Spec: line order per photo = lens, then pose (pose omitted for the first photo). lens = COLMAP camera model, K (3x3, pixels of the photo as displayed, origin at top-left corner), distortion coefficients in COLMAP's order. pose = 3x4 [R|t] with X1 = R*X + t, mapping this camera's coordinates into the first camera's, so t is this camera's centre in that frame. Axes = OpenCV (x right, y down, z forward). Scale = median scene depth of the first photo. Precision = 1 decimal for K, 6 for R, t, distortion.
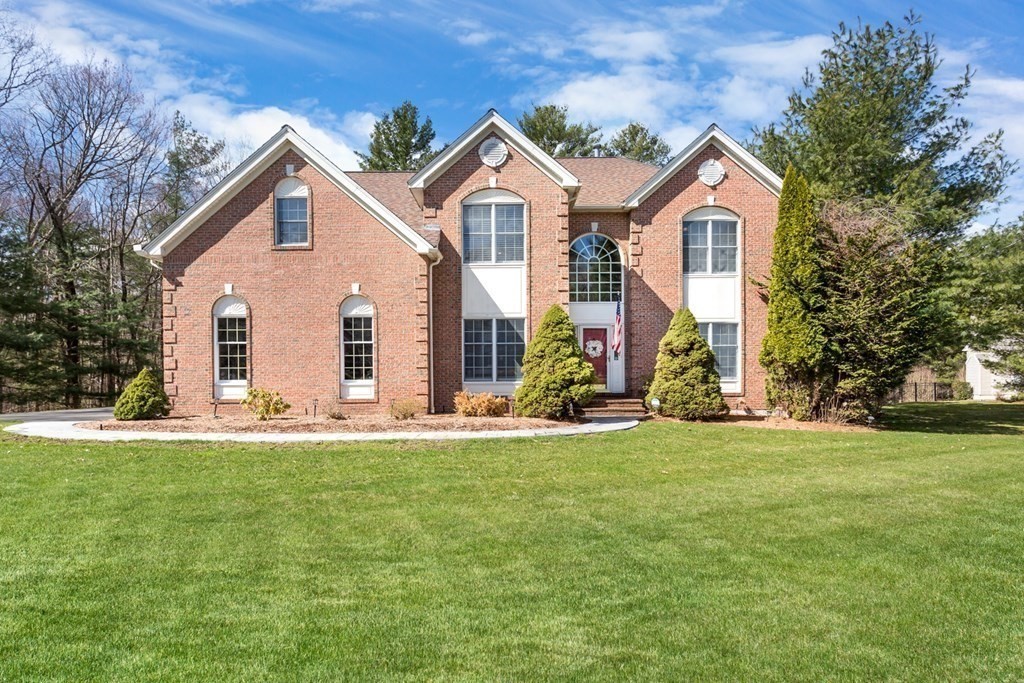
lens RADIAL K [[521.1, 0, 514.1], [0, 521.1, 340.6], [0, 0, 1]] dist [0.005524, -0.000617]
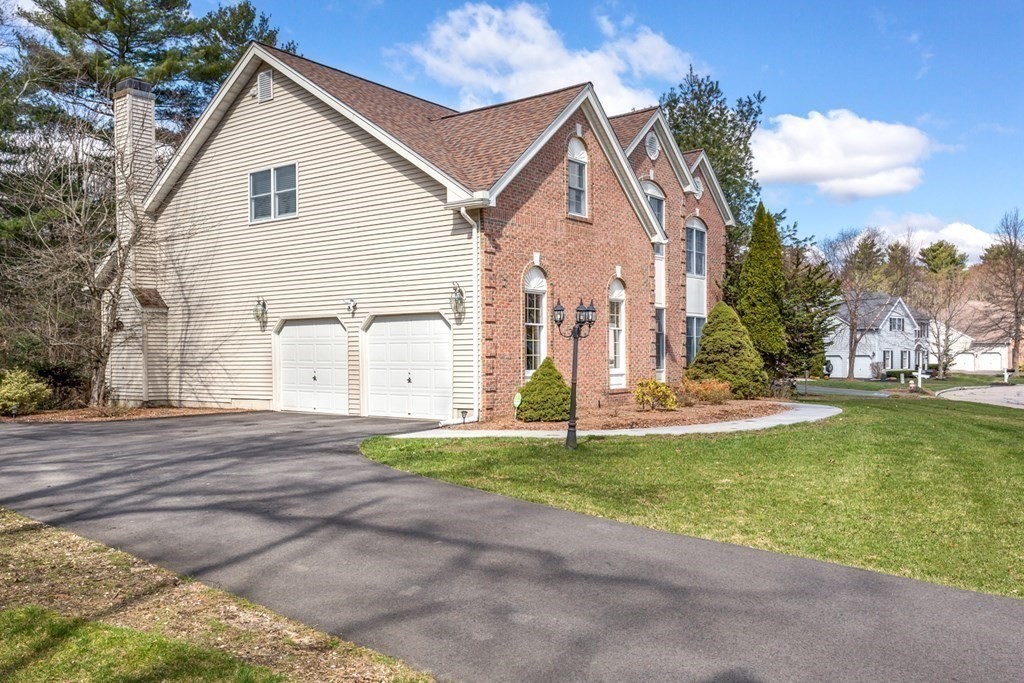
lens RADIAL K [[817.6, 0, 511.9], [0, 817.6, 343.6], [0, 0, 1]] dist [0.004625, 0.000331]
pose [[0.574743, -0.003431, 0.818327, -1.550645], [-0.023417, 0.999513, 0.020637, 0.009345], [-0.817999, -0.031024, 0.574382, 0.270243]]
